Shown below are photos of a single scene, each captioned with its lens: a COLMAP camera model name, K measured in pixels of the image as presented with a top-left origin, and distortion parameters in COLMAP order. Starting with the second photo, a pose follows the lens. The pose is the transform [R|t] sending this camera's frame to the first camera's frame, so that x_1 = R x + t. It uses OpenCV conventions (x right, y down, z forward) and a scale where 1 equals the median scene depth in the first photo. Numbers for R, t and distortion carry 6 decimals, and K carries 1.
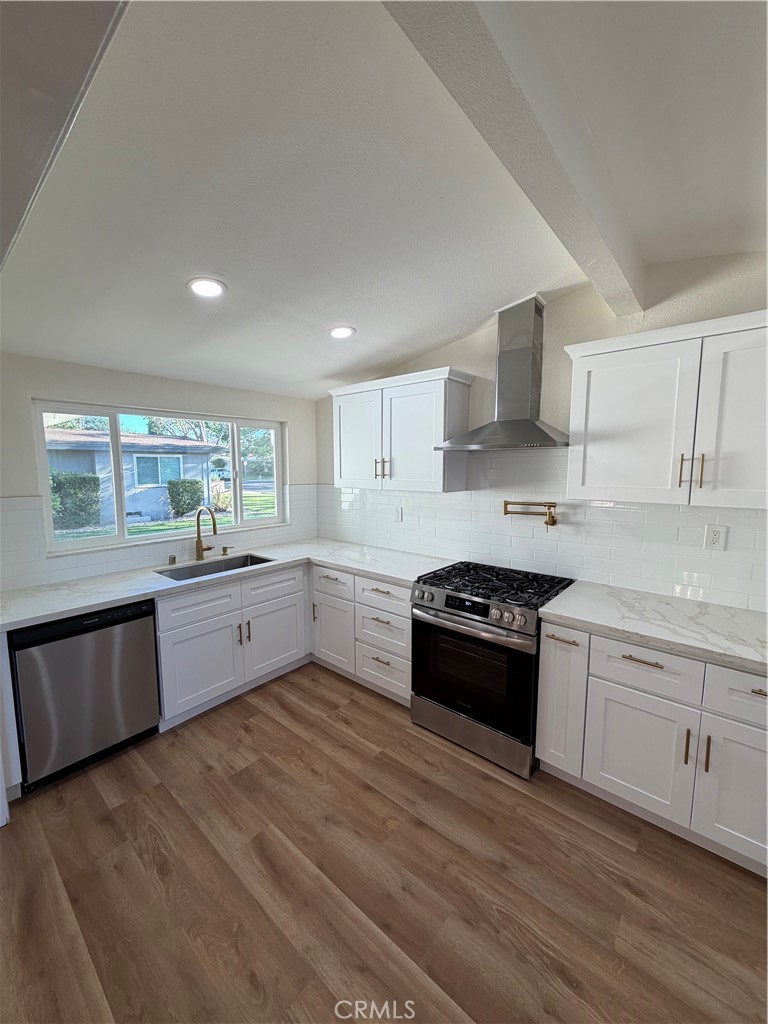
lens RADIAL K [[405.3, 0, 384.0], [0, 405.3, 512.0], [0, 0, 1]] dist [-0.002113, -0.000314]
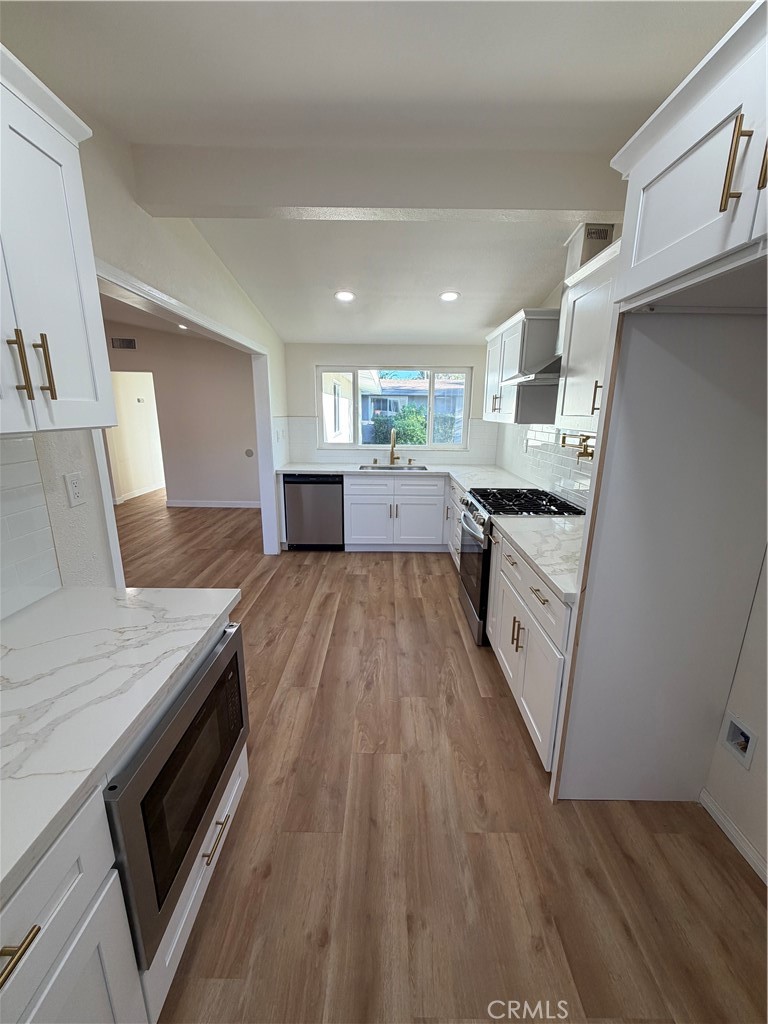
lens RADIAL K [[405.3, 0, 384.0], [0, 405.3, 512.0], [0, 0, 1]] dist [-0.002113, -0.000314]
pose [[0.645020, 0.195210, -0.738812, 0.924322], [-0.098827, 0.980011, 0.172659, 0.041848], [0.757749, -0.038354, 0.651418, -0.052893]]
